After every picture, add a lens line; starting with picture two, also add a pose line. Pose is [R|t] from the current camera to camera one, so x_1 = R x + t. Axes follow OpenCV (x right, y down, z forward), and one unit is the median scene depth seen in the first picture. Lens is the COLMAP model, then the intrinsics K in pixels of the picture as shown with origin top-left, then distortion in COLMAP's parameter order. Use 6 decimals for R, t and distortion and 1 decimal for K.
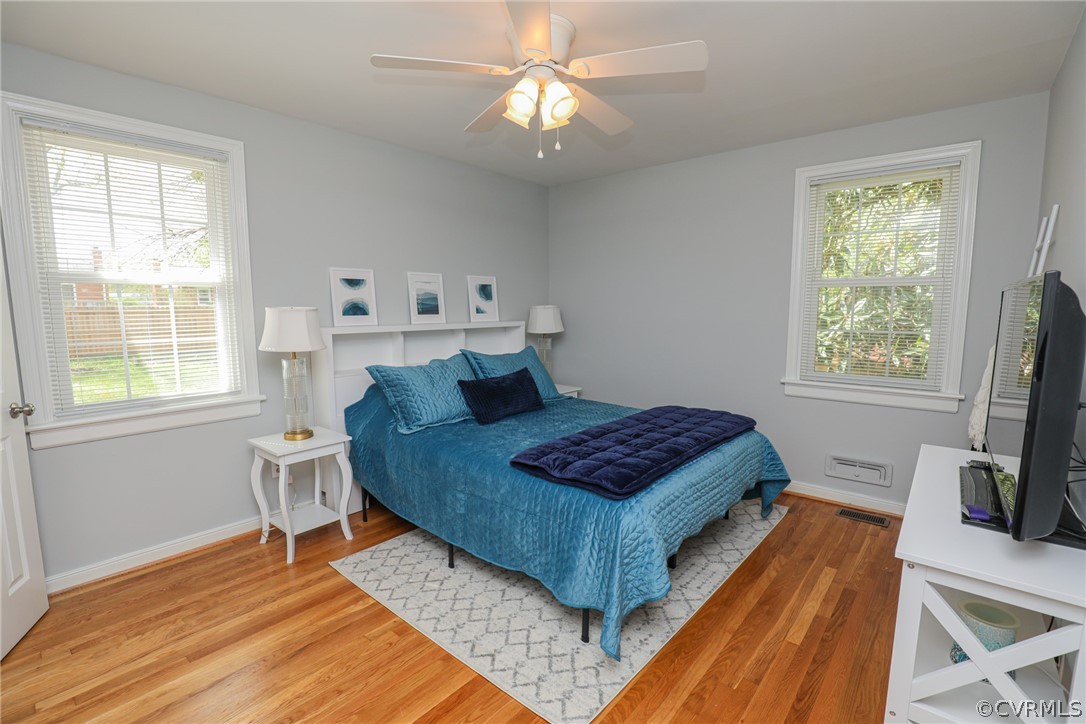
lens RADIAL K [[506.4, 0, 545.6], [0, 506.4, 365.0], [0, 0, 1]] dist [-0.029508, 0.001338]
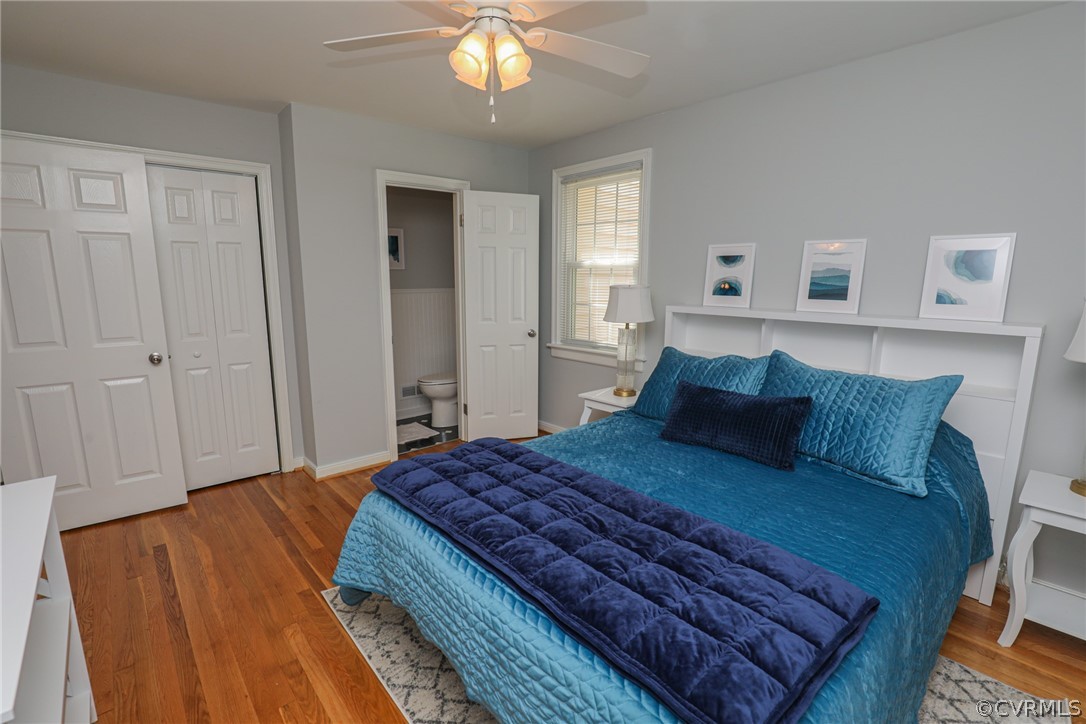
lens RADIAL K [[506.4, 0, 545.6], [0, 506.4, 365.0], [0, 0, 1]] dist [-0.029508, 0.001338]
pose [[-0.150976, 0.159957, -0.975510, 0.582866], [-0.128830, 0.975222, 0.179848, -0.097047], [0.980107, 0.152828, -0.126628, 0.806152]]
